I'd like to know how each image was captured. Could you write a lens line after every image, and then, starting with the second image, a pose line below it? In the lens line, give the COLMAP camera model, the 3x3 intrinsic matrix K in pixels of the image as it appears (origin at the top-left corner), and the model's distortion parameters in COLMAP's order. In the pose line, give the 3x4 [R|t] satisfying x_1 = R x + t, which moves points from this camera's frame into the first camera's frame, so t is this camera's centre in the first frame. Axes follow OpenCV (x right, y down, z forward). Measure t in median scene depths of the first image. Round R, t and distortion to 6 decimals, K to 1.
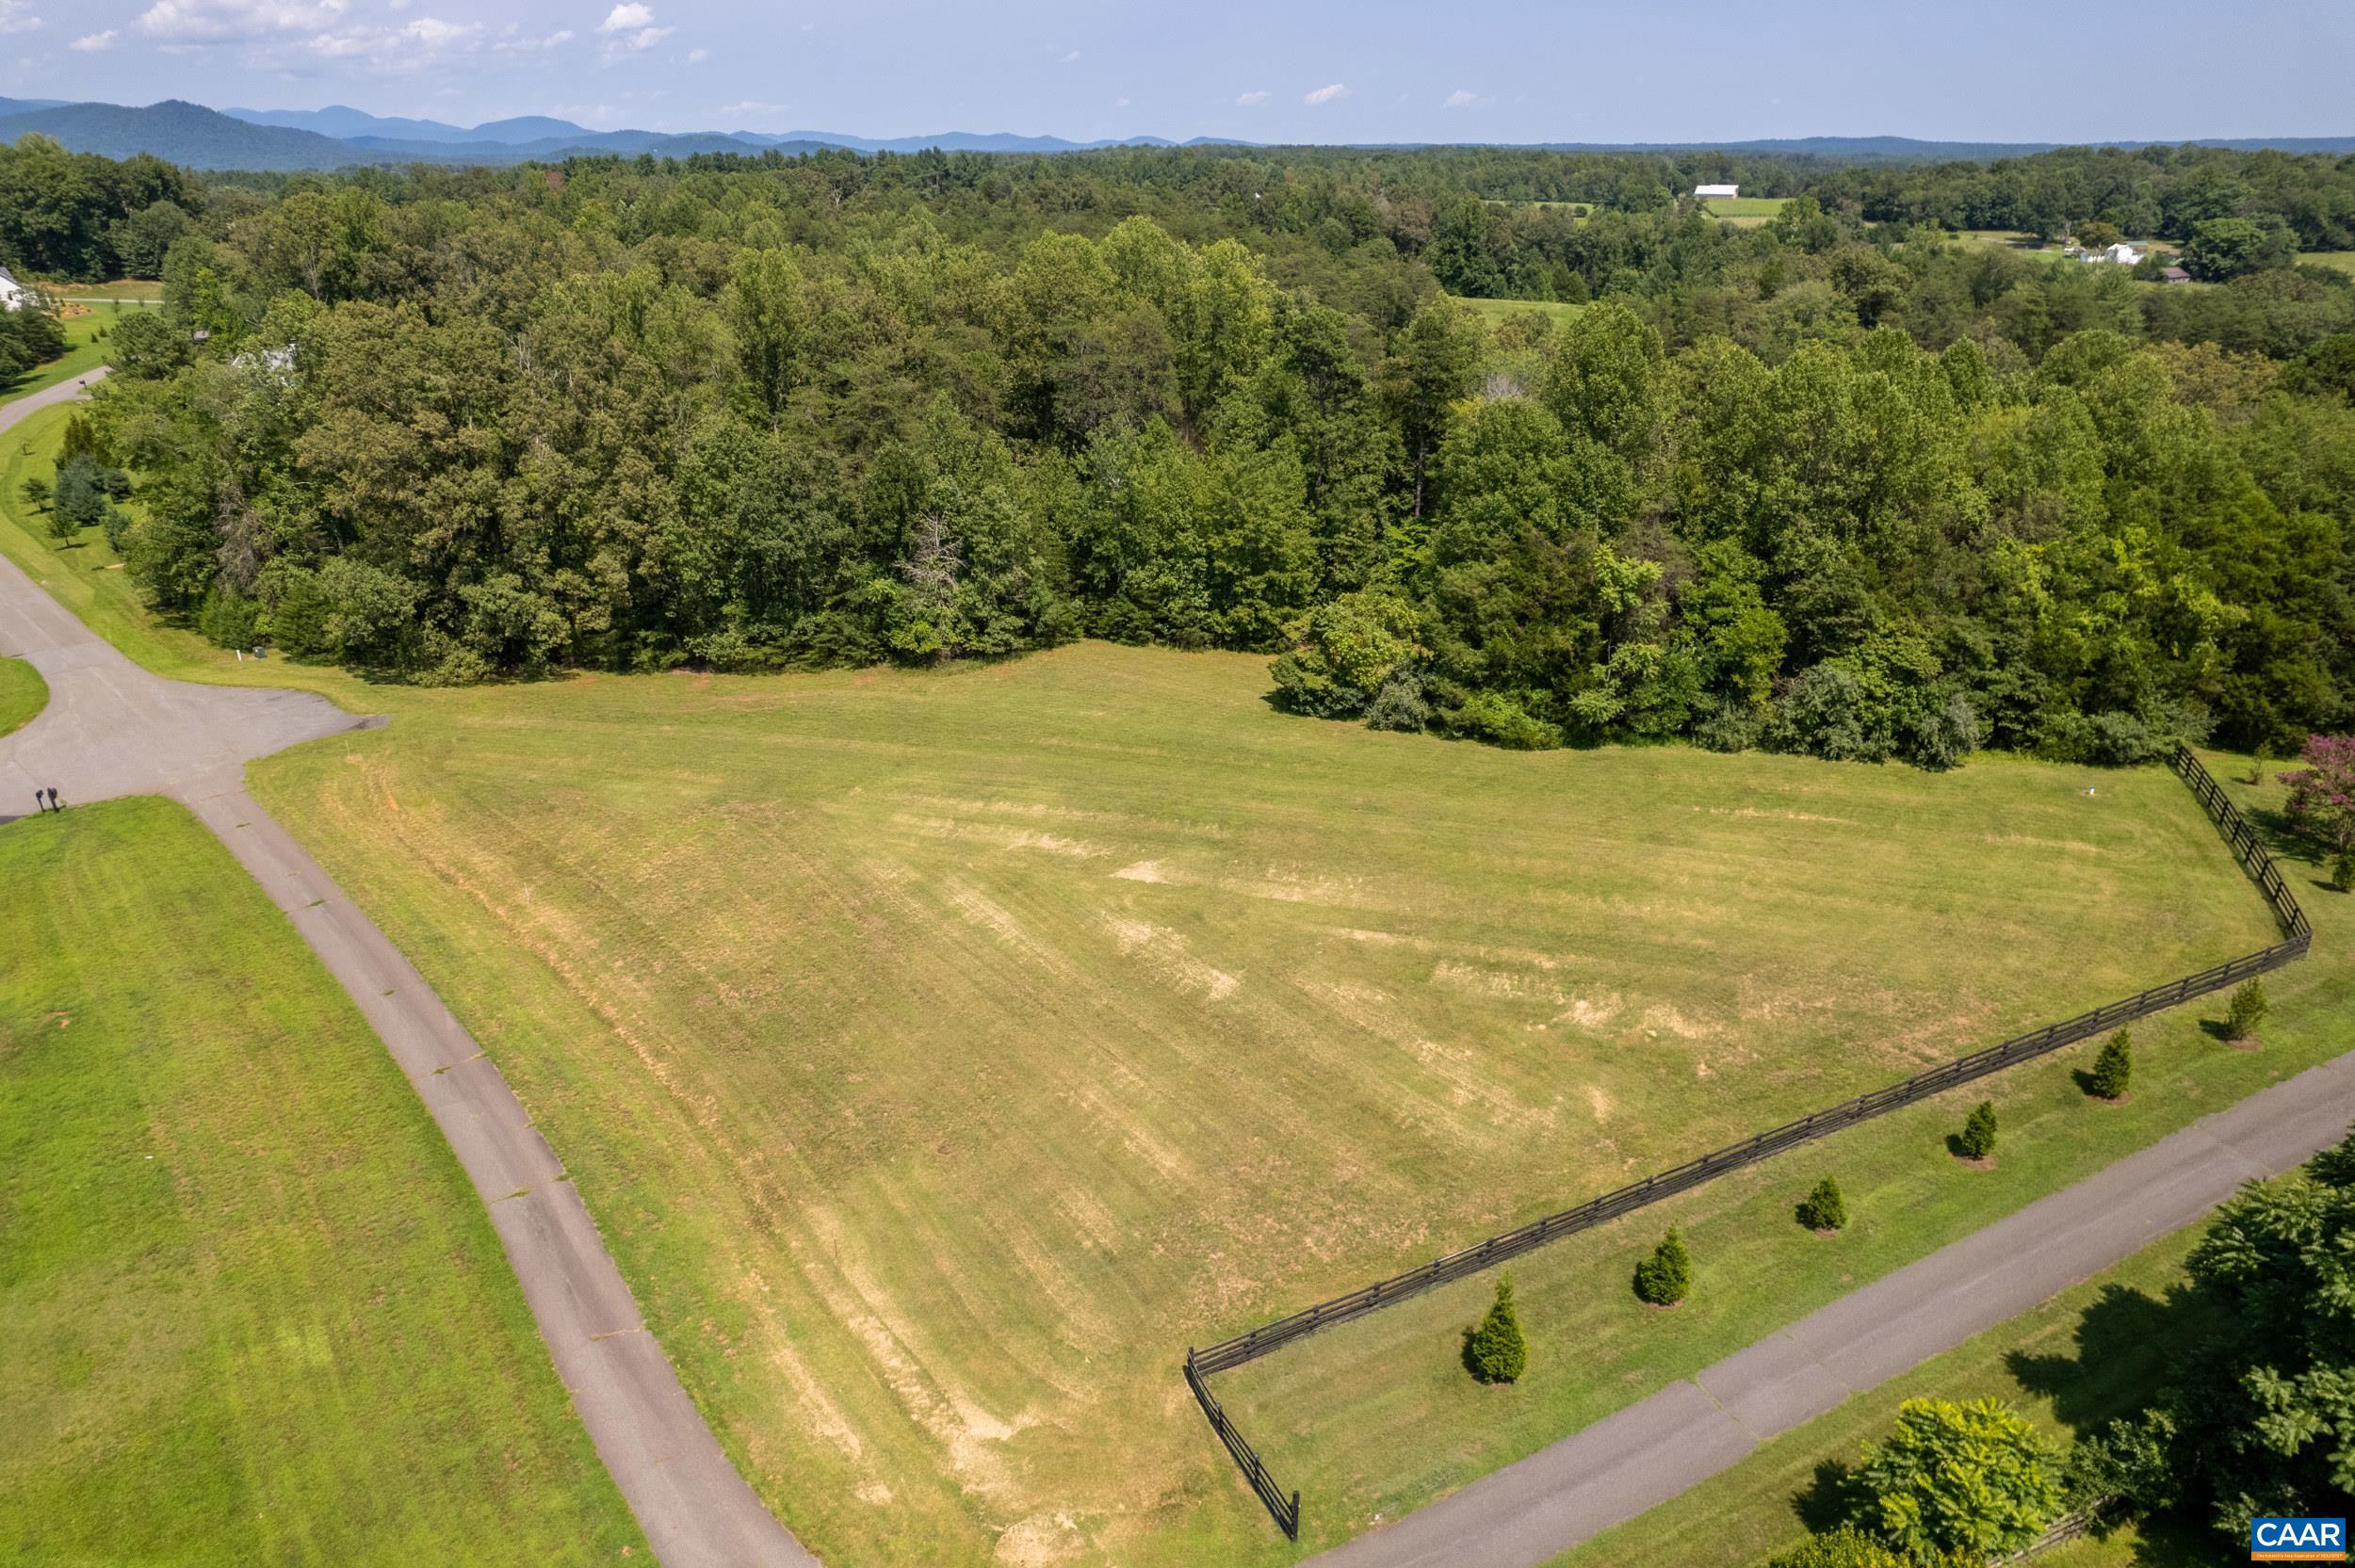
lens RADIAL K [[1517.4, 0, 1180.8], [0, 1517.4, 773.4], [0, 0, 1]] dist [-0.078654, 0.066908]
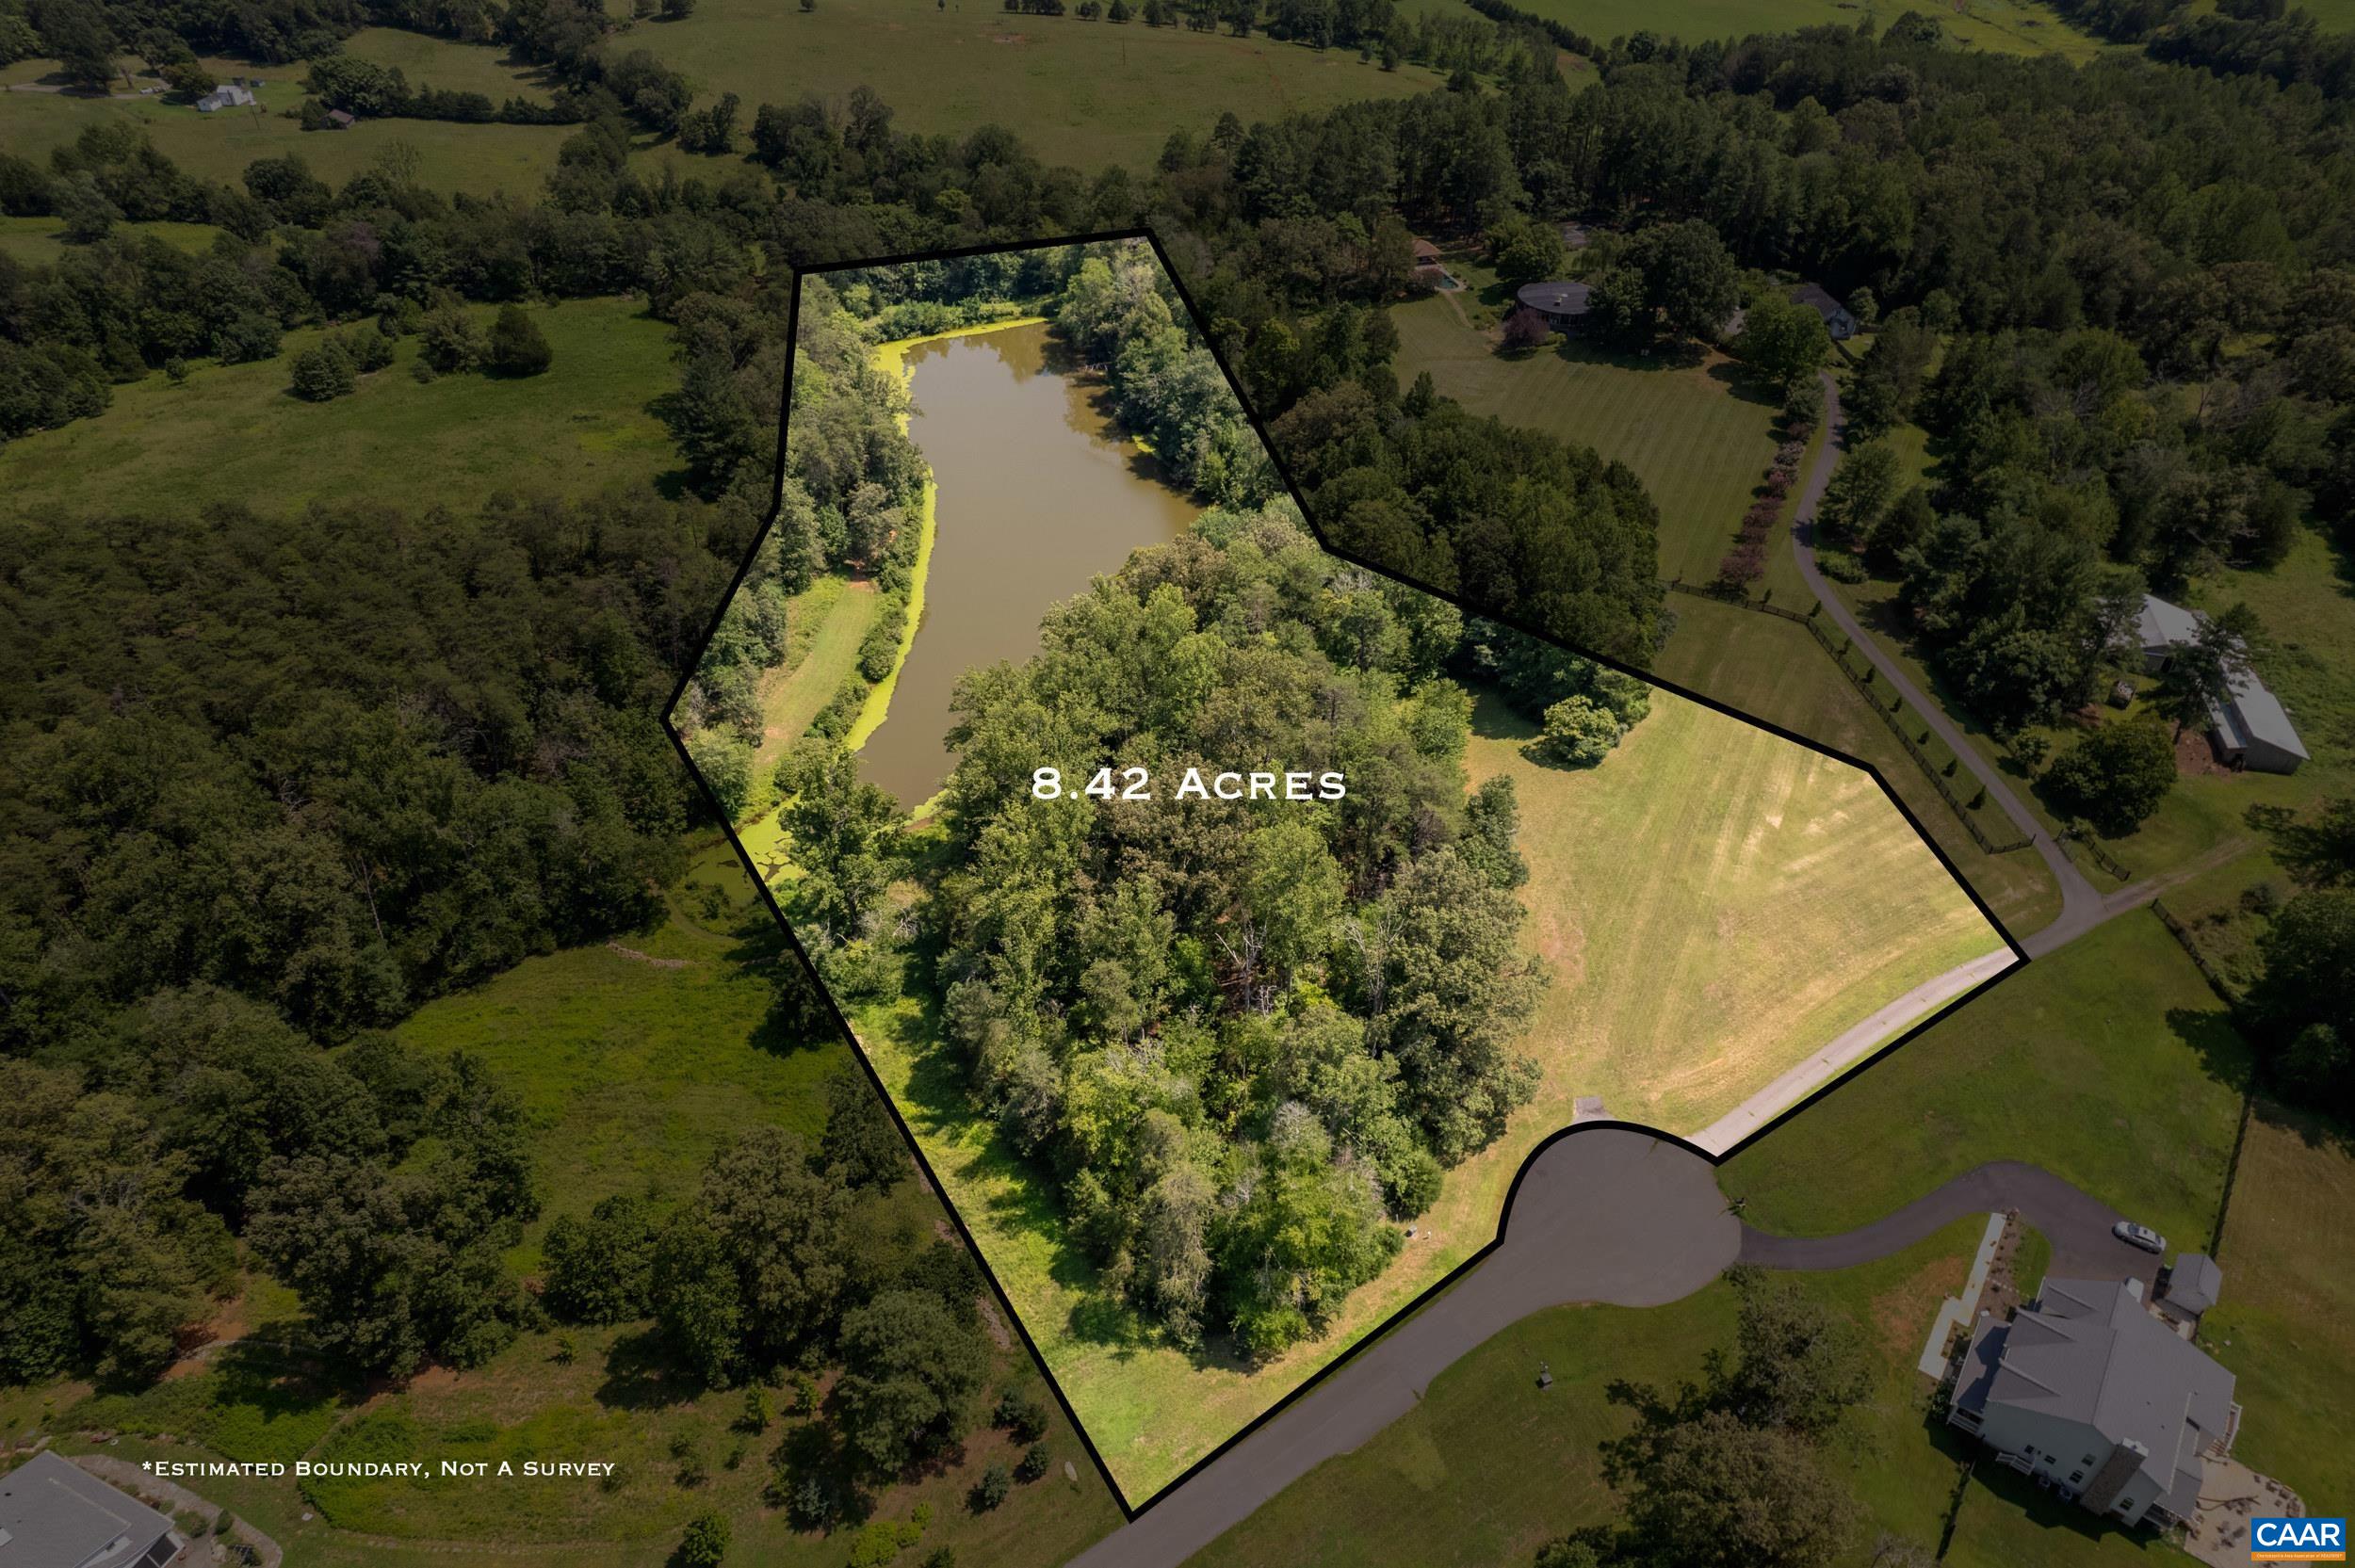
lens RADIAL K [[1517.4, 0, 1180.8], [0, 1517.4, 773.4], [0, 0, 1]] dist [-0.078654, 0.066908]
pose [[0.163668, -0.597308, 0.785134, -1.986669], [0.377398, 0.773236, 0.509585, -1.557216], [-0.911473, 0.212905, 0.351977, 0.880552]]
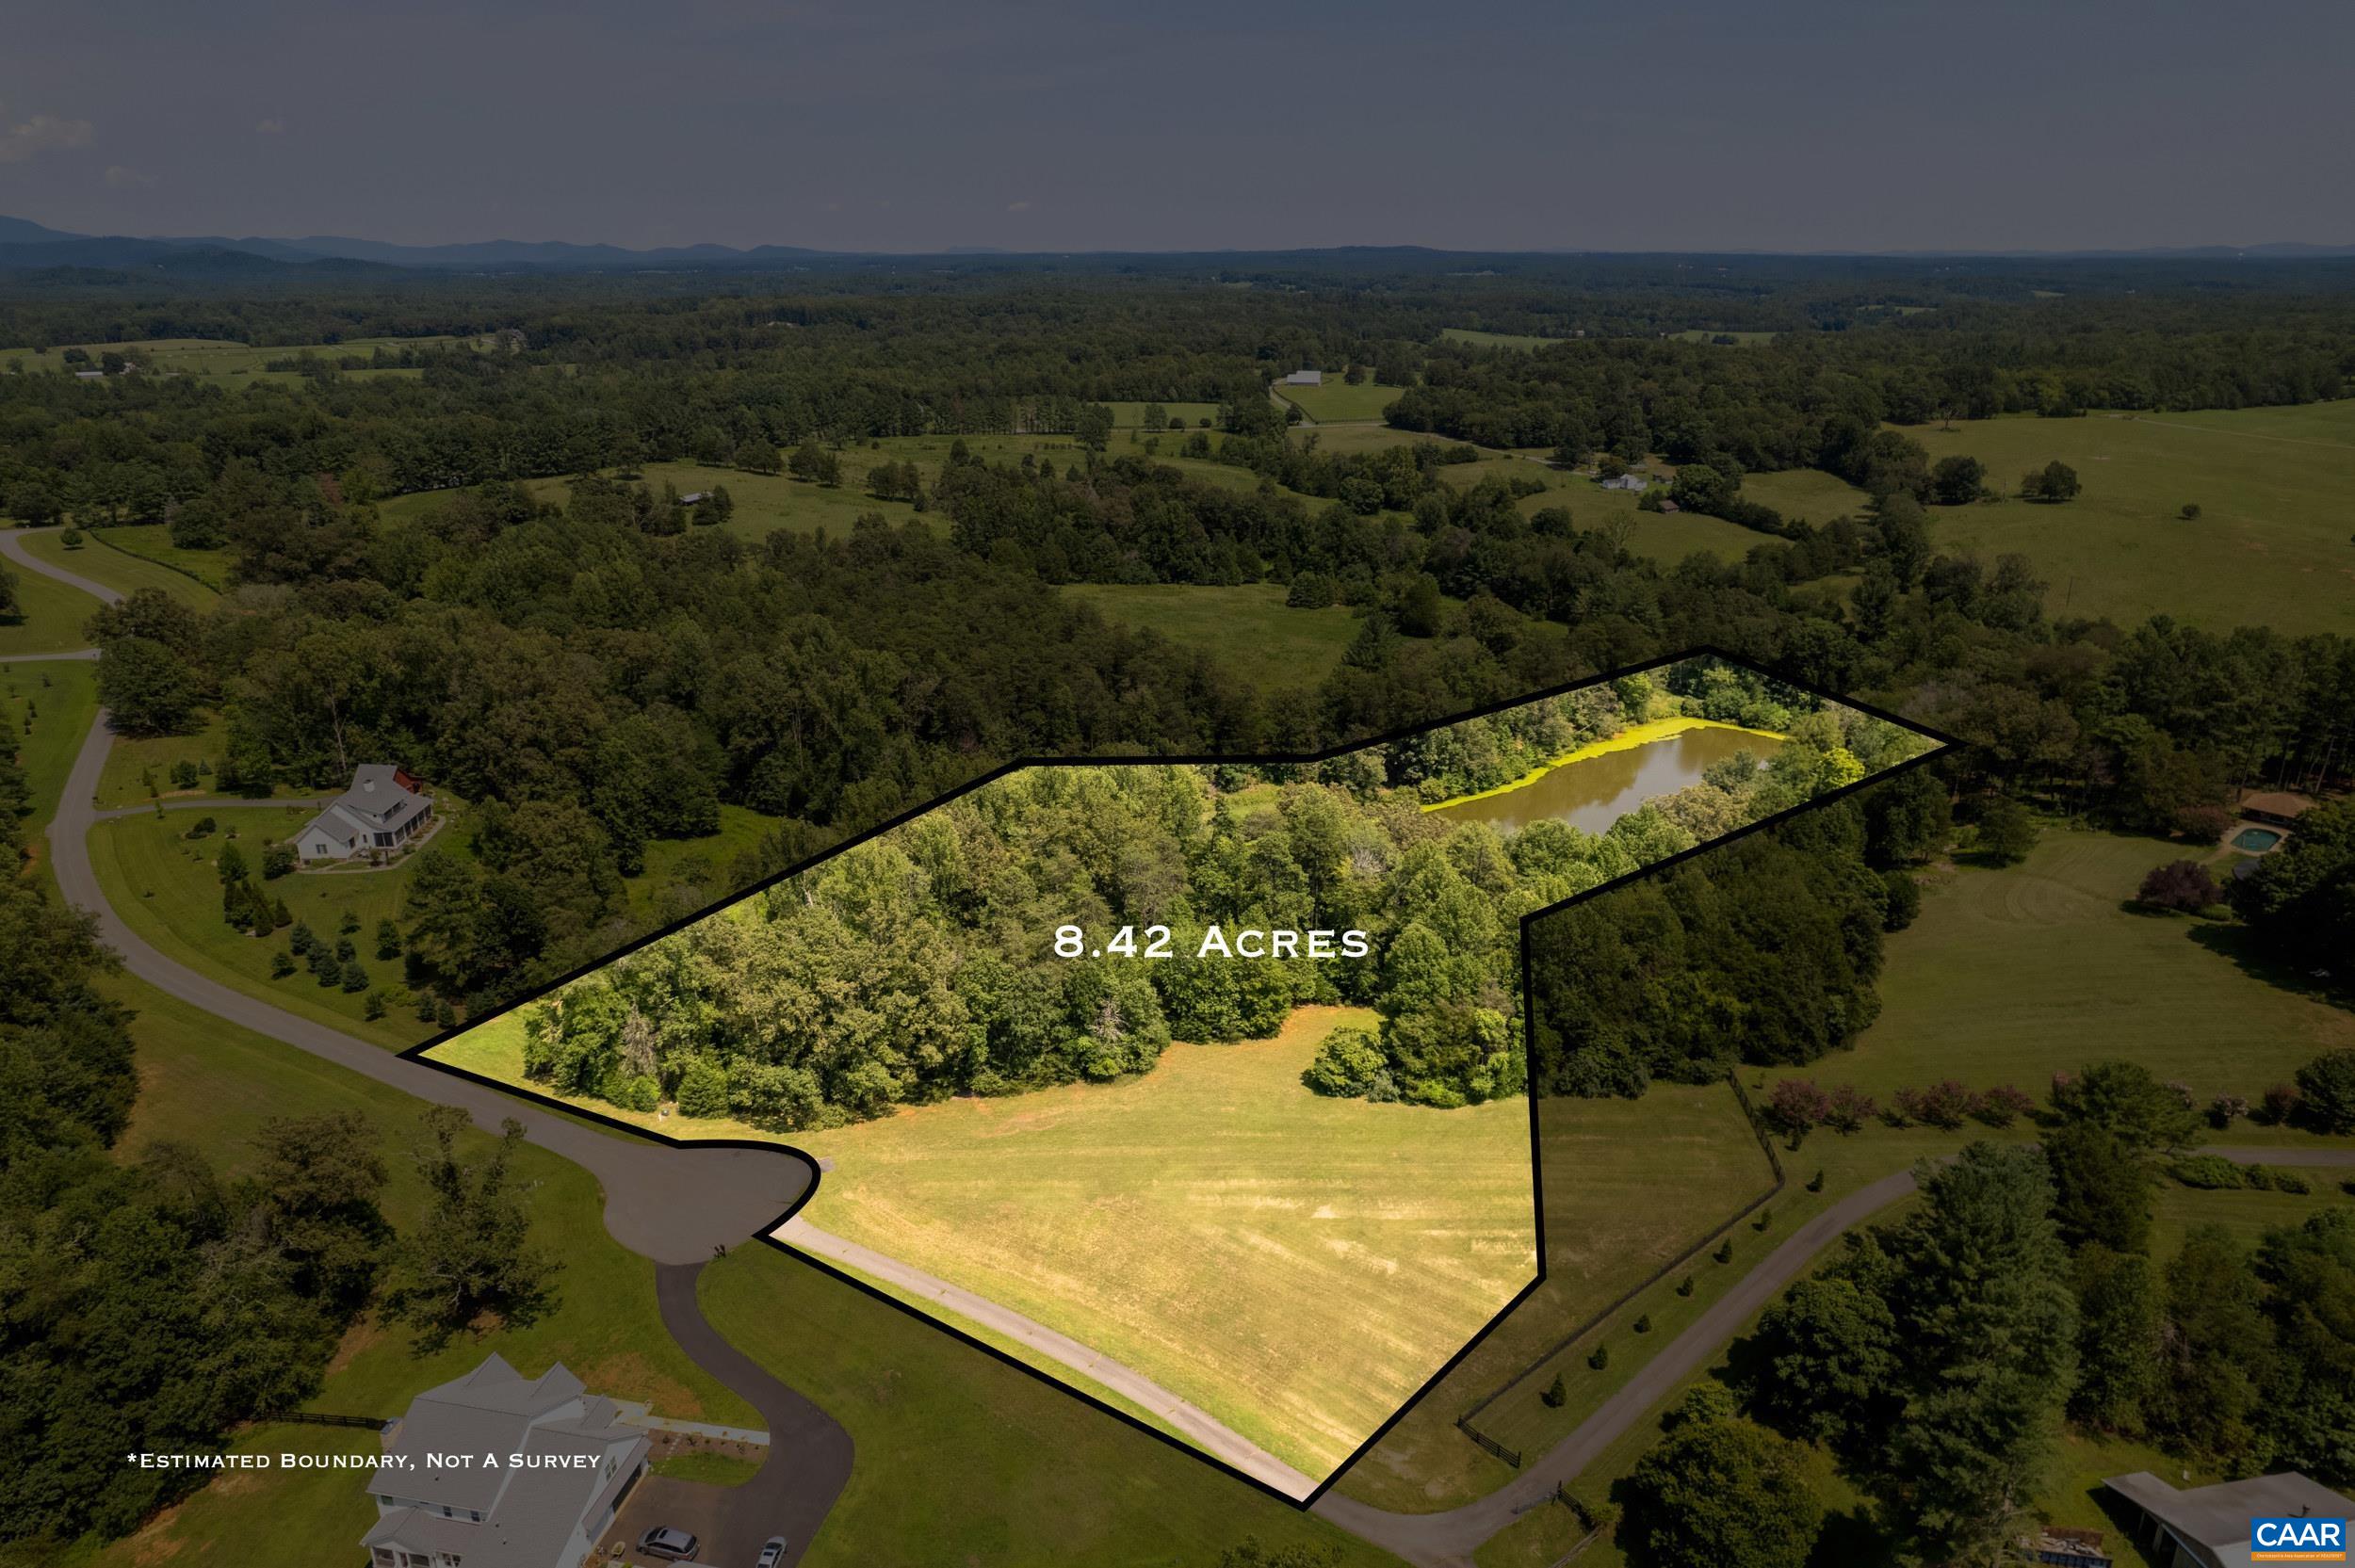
lens RADIAL K [[1517.4, 0, 1180.8], [0, 1517.4, 773.4], [0, 0, 1]] dist [-0.078654, 0.066908]
pose [[0.963160, -0.083828, 0.255530, -0.645909], [0.098487, 0.994116, -0.045097, -0.433790], [-0.250246, 0.068602, 0.965749, -0.978245]]
